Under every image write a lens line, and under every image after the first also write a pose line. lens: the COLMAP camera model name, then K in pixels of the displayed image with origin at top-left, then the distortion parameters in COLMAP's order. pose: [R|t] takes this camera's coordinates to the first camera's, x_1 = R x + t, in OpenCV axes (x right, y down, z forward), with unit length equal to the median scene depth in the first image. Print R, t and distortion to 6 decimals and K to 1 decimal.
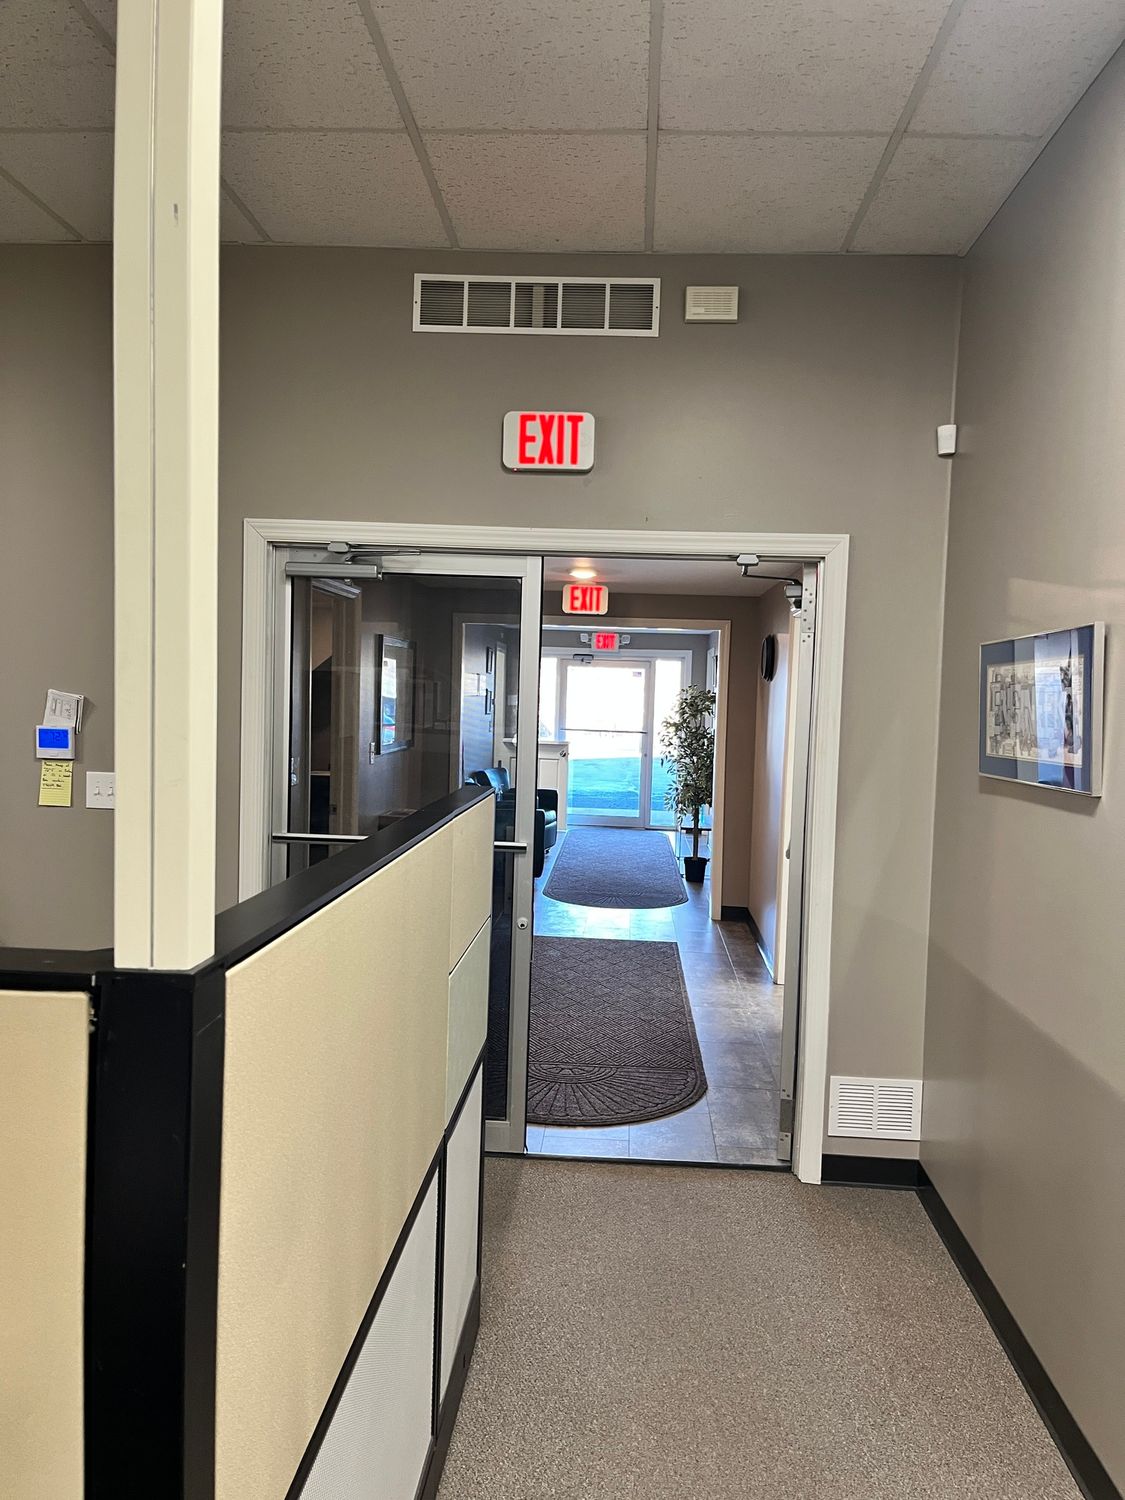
lens RADIAL K [[1129.7, 0, 564.8], [0, 1129.7, 749.0], [0, 0, 1]] dist [0.059585, -0.086264]
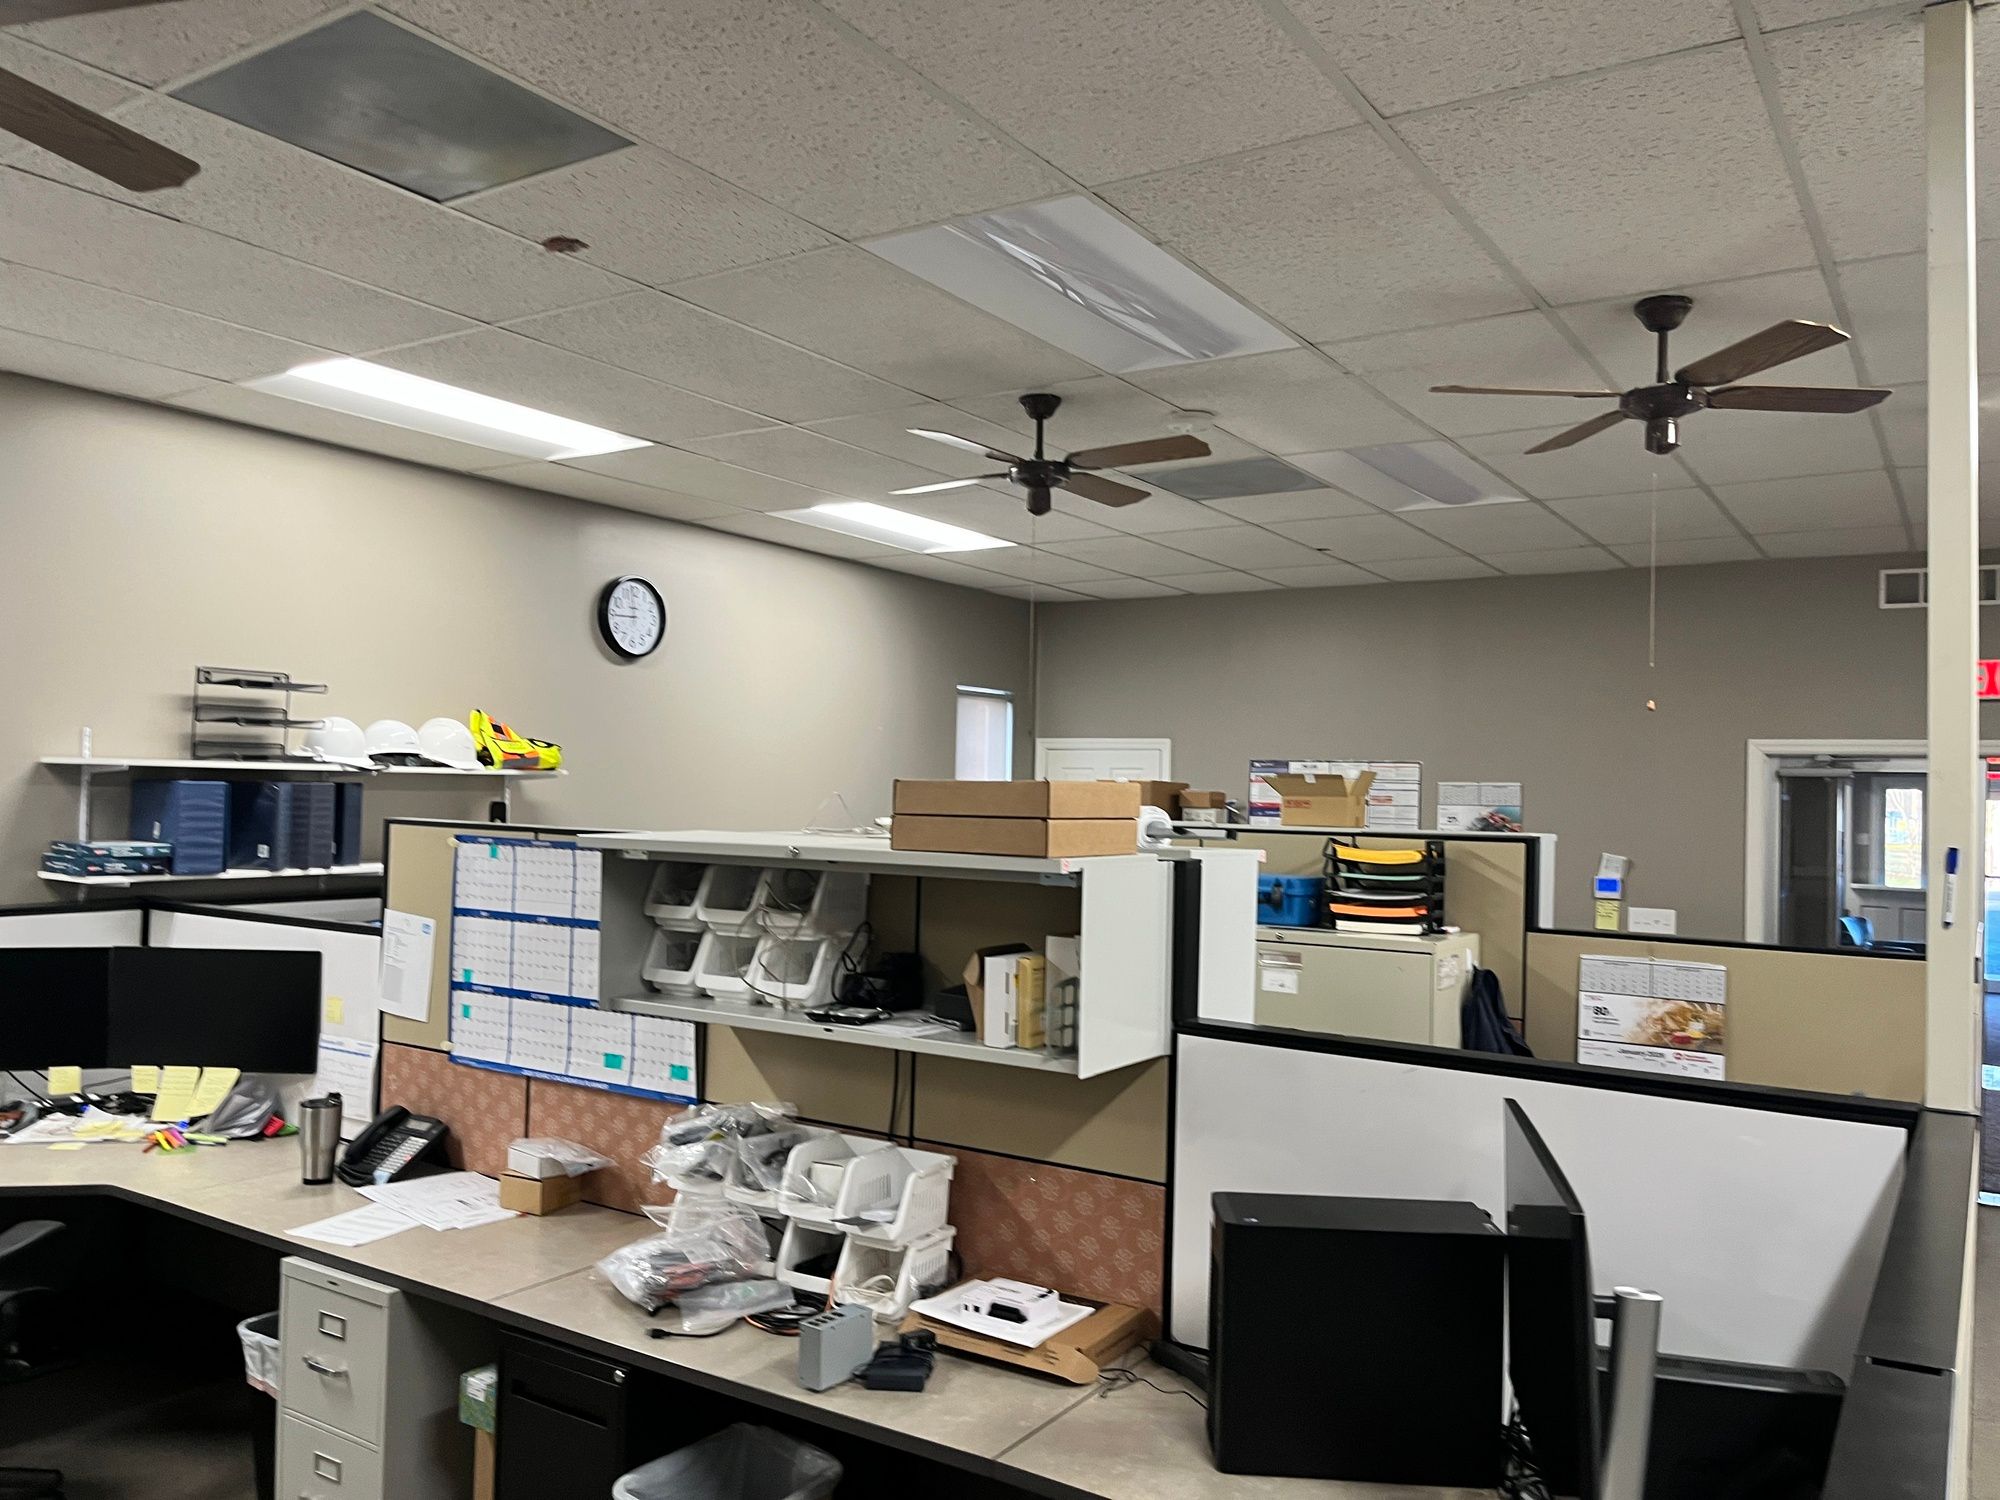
lens RADIAL K [[1506.3, 0, 984.4], [0, 1506.3, 764.9], [0, 0, 1]] dist [0.059585, -0.086264]
pose [[0.870376, -0.021694, -0.491909, -0.170989], [-0.015942, 0.997264, -0.072189, -0.010088], [0.492129, 0.070674, 0.867648, -1.190888]]
